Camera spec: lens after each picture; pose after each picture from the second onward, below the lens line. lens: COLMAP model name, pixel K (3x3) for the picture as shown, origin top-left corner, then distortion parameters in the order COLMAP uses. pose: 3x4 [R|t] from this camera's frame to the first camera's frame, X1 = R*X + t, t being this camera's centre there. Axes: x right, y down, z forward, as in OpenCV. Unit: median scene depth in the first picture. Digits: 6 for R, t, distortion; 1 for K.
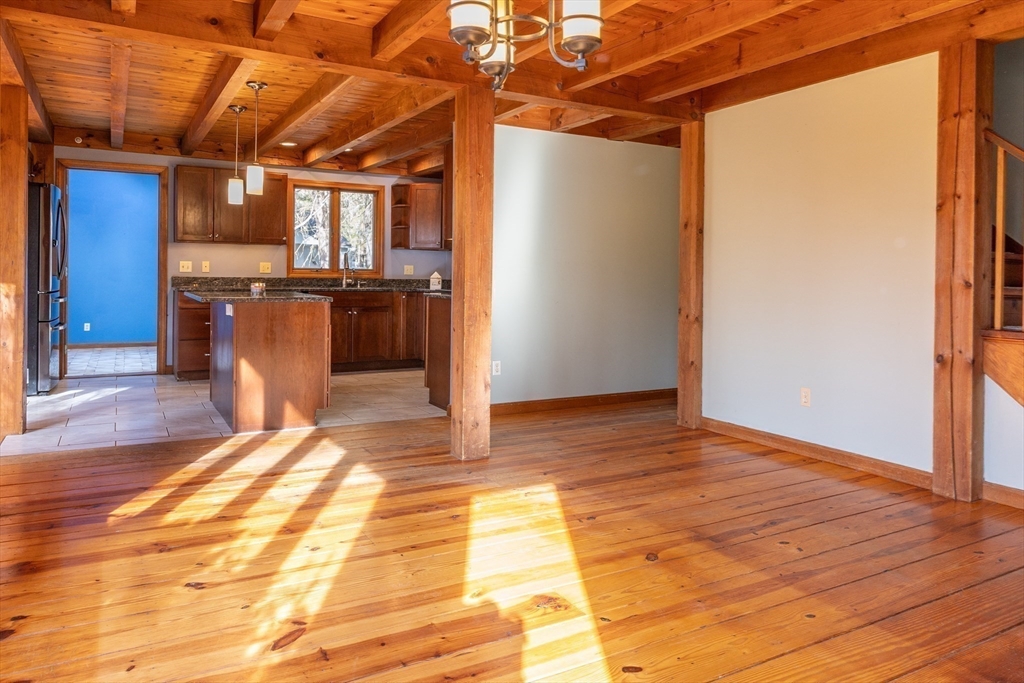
lens RADIAL K [[707.6, 0, 513.5], [0, 707.6, 278.5], [0, 0, 1]] dist [-0.002122, -0.001573]
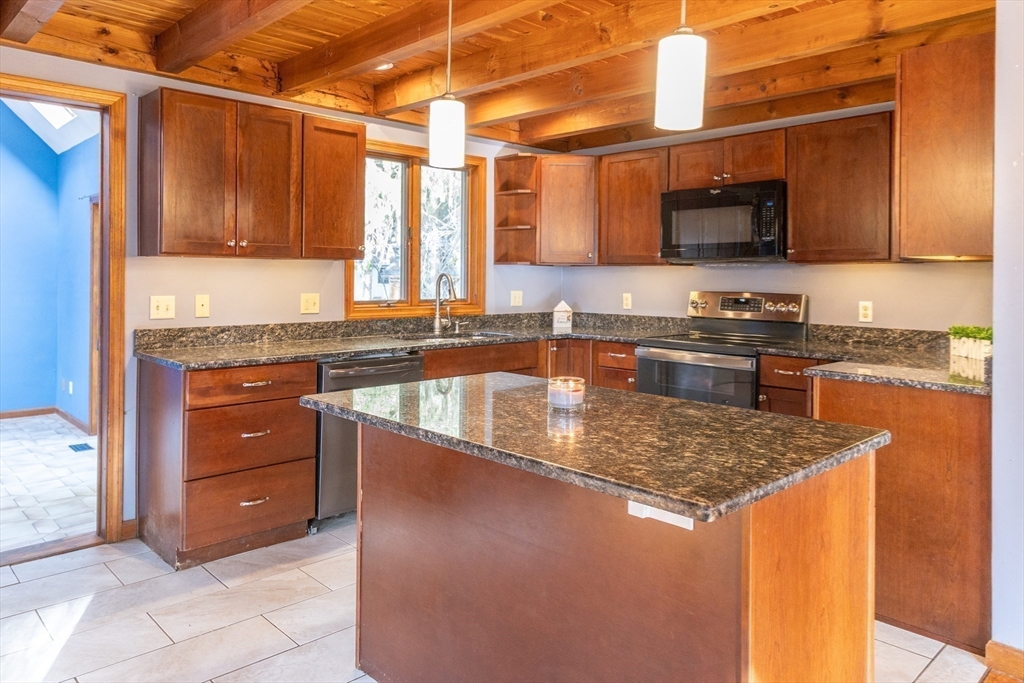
lens RADIAL K [[707.6, 0, 513.5], [0, 707.6, 278.5], [0, 0, 1]] dist [-0.002122, -0.001573]
pose [[0.966935, -0.008304, 0.254888, -0.326376], [0.007739, 0.999965, 0.003219, -0.032930], [-0.254906, -0.001140, 0.966965, 0.438330]]
